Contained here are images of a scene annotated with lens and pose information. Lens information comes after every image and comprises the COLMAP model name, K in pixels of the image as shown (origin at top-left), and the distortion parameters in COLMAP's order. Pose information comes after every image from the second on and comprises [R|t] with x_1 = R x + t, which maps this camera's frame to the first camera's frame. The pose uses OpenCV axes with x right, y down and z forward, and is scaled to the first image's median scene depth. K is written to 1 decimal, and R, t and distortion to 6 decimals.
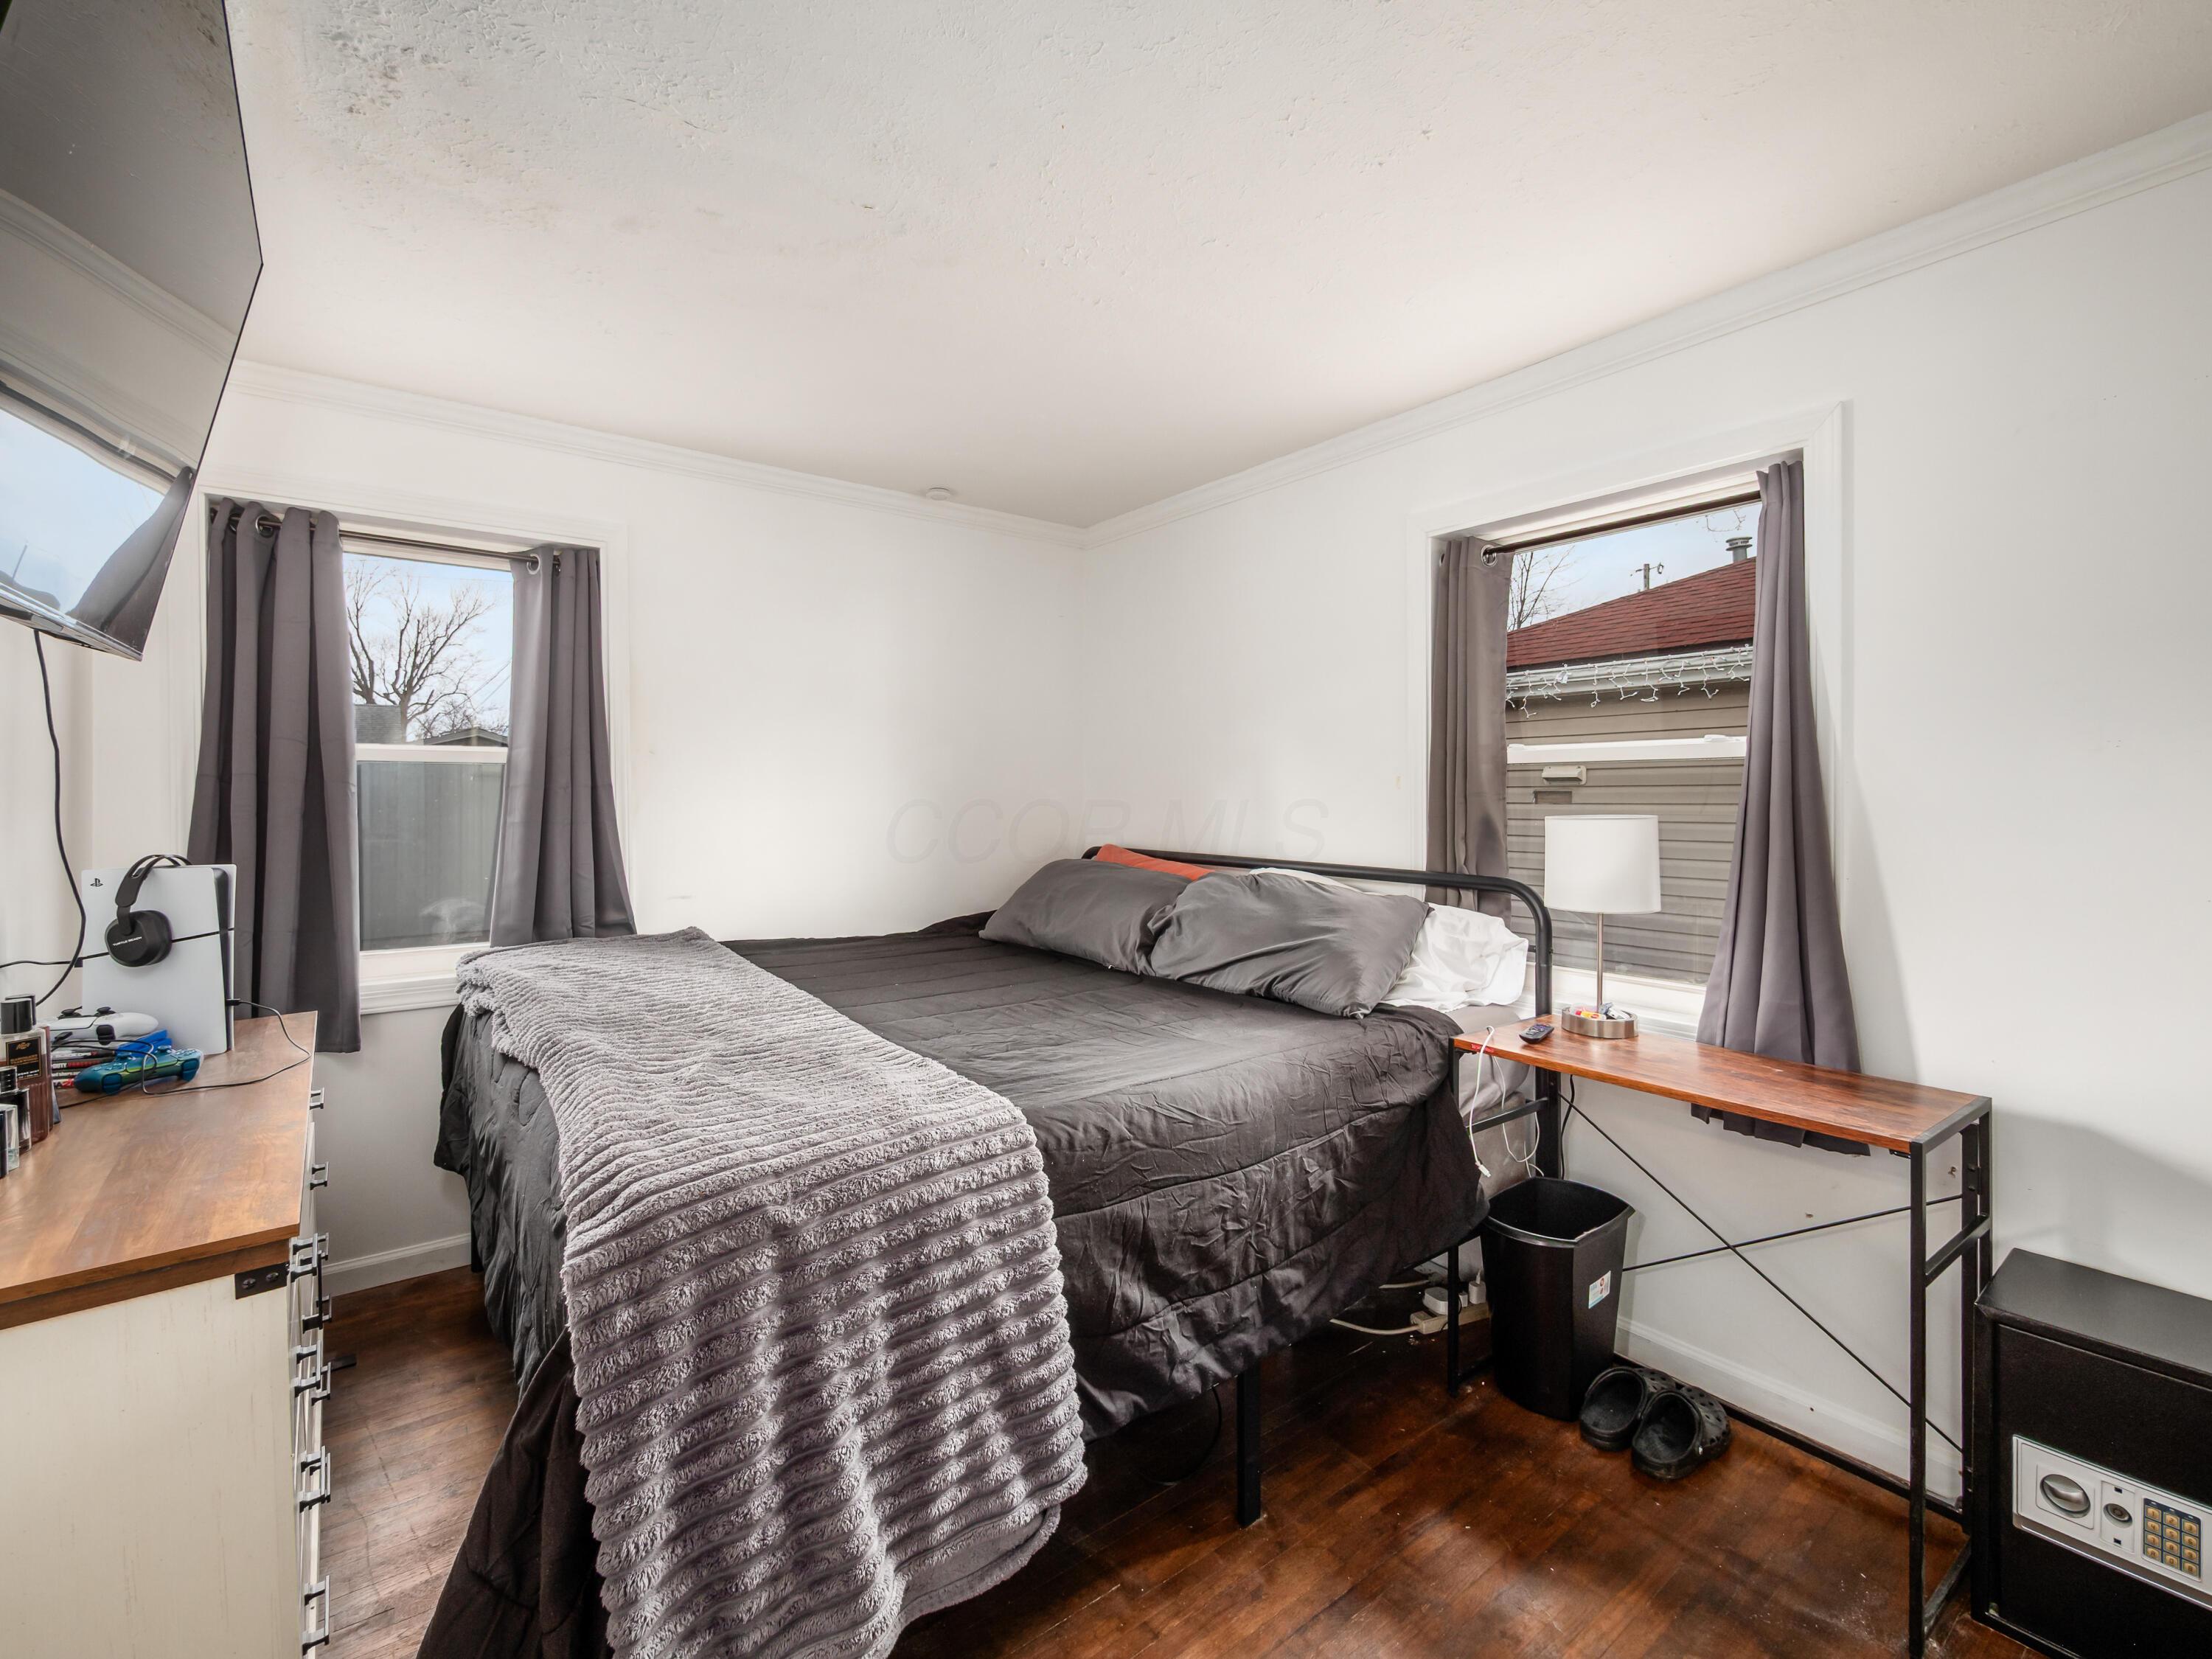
lens RADIAL K [[979.1, 0, 1097.9], [0, 979.1, 810.0], [0, 0, 1]] dist [-0.004394, 0.000472]
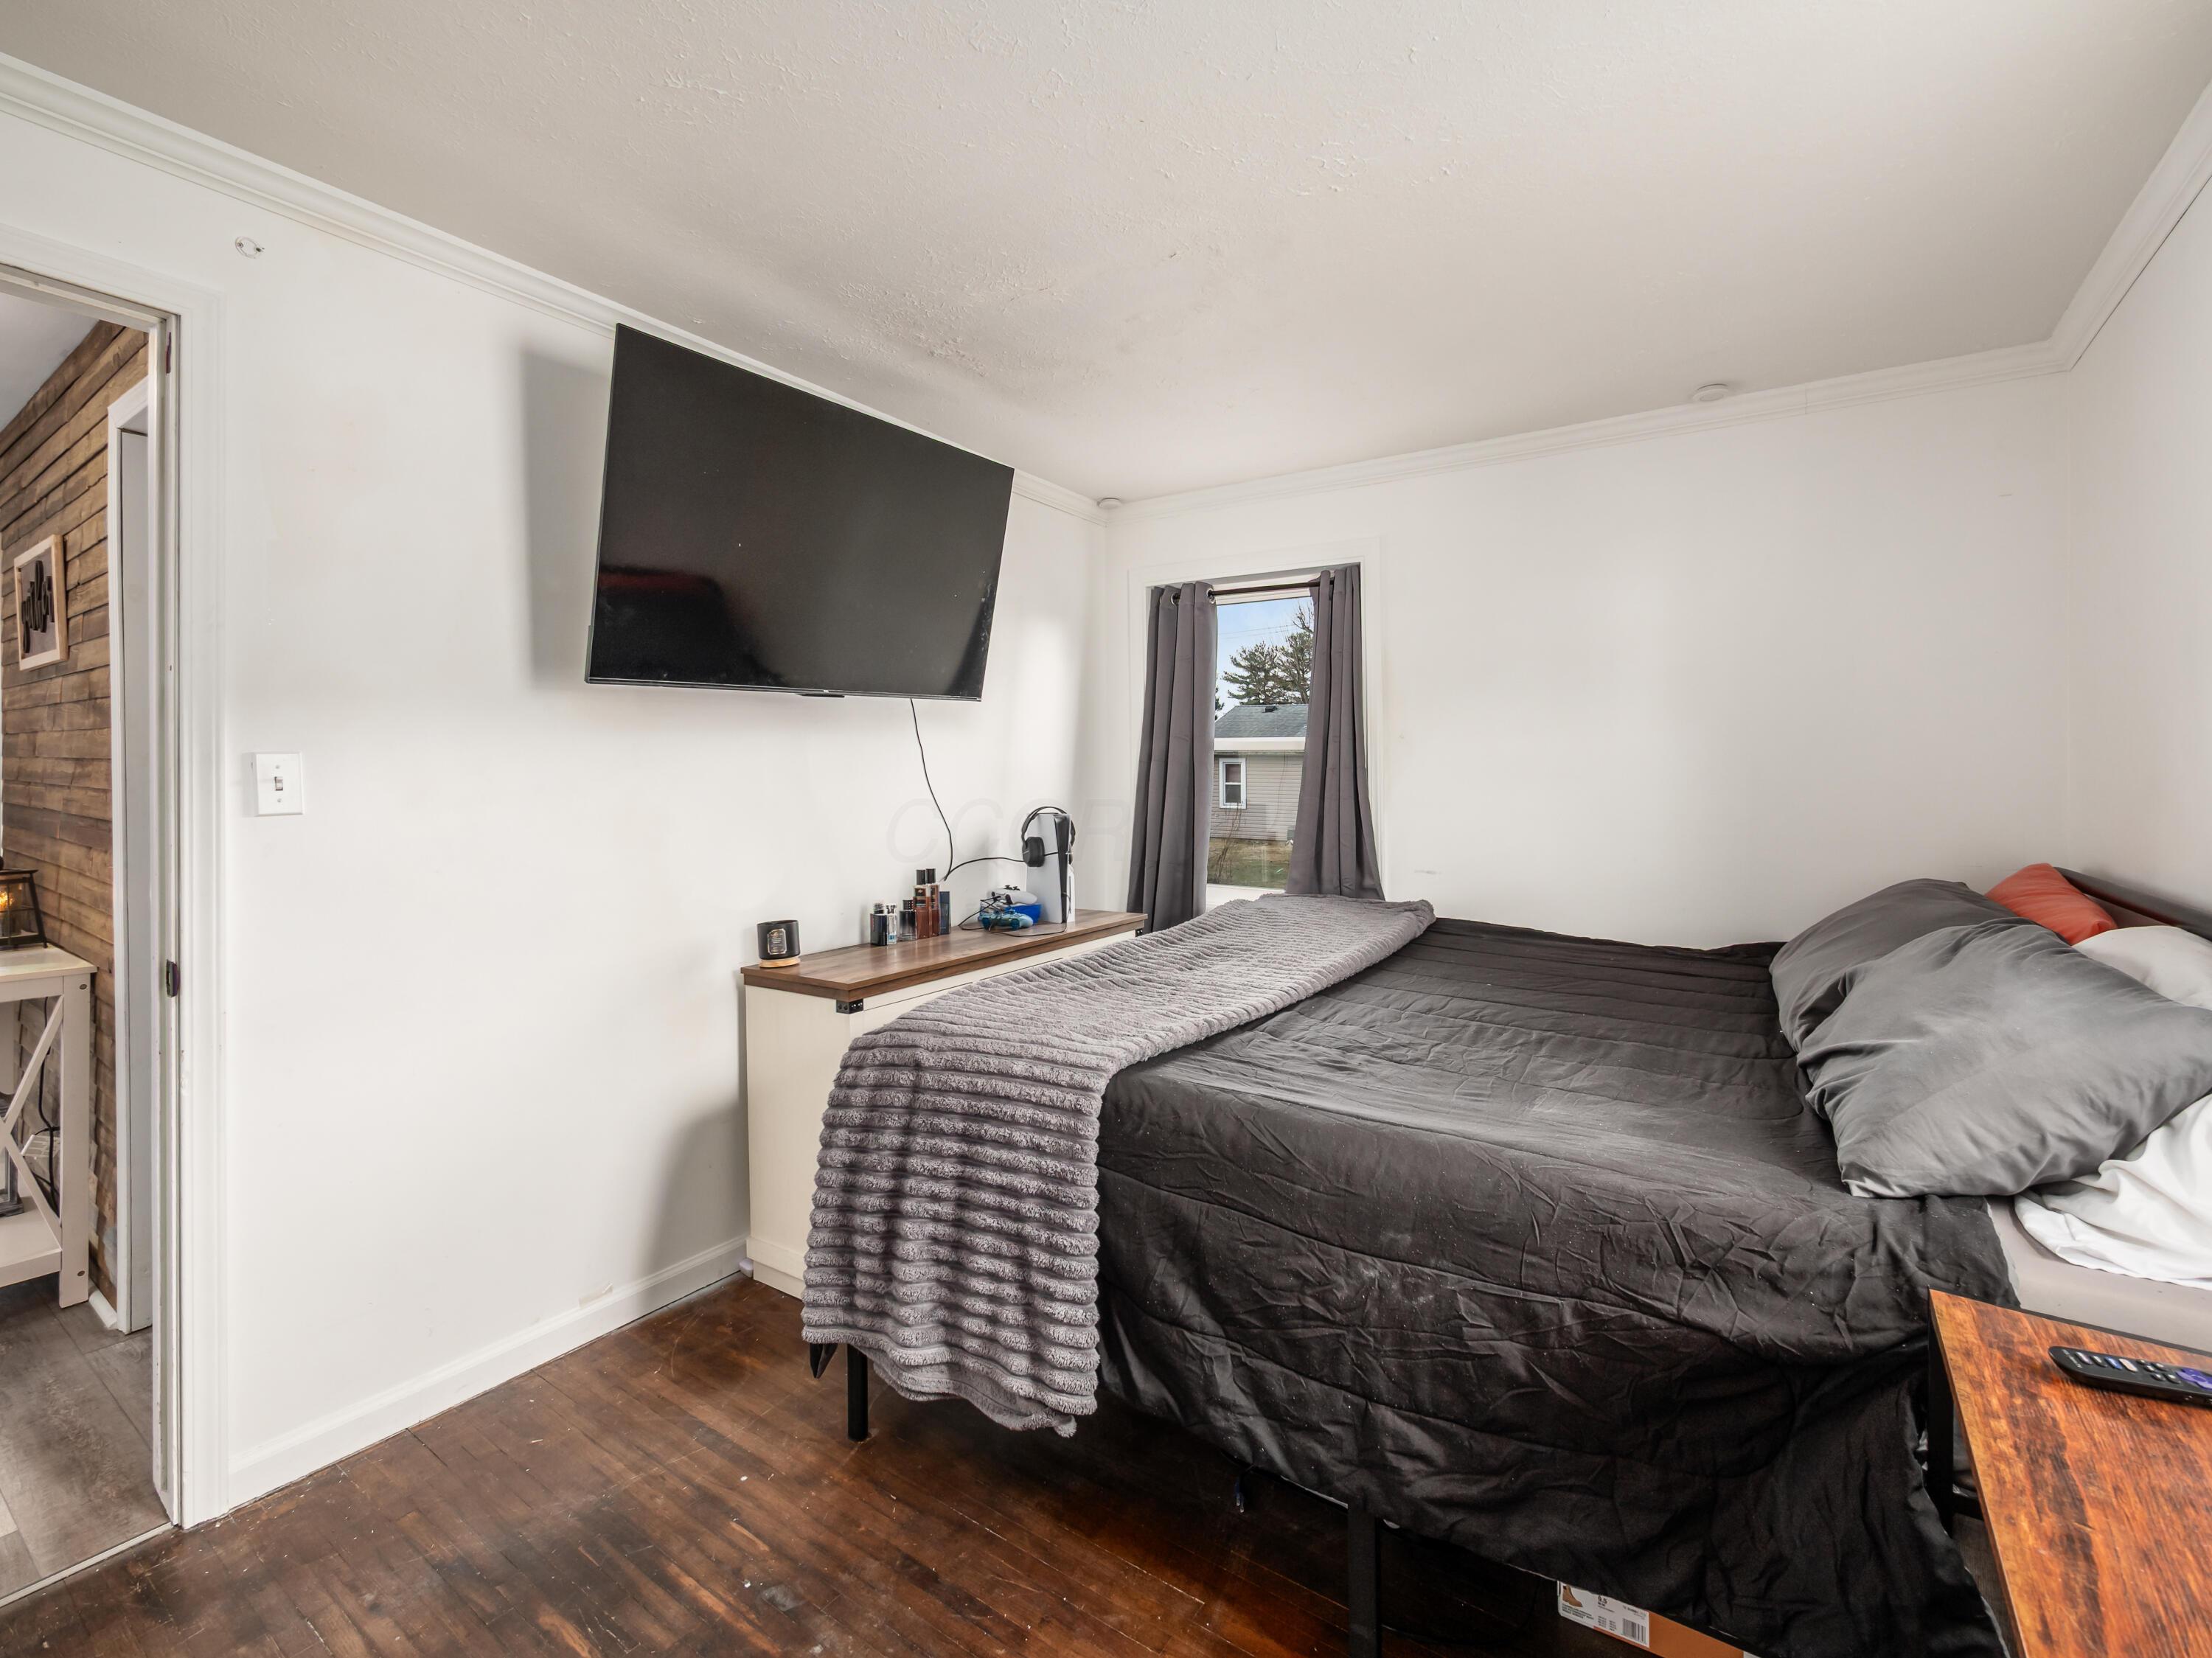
lens RADIAL K [[979.1, 0, 1100.9], [0, 979.1, 815.1], [0, 0, 1]] dist [-0.004394, 0.000472]
pose [[0.319395, 0.041580, -0.946709, 0.860924], [-0.024587, 0.999064, 0.035585, -0.004568], [0.947303, 0.011912, 0.320118, 0.591269]]
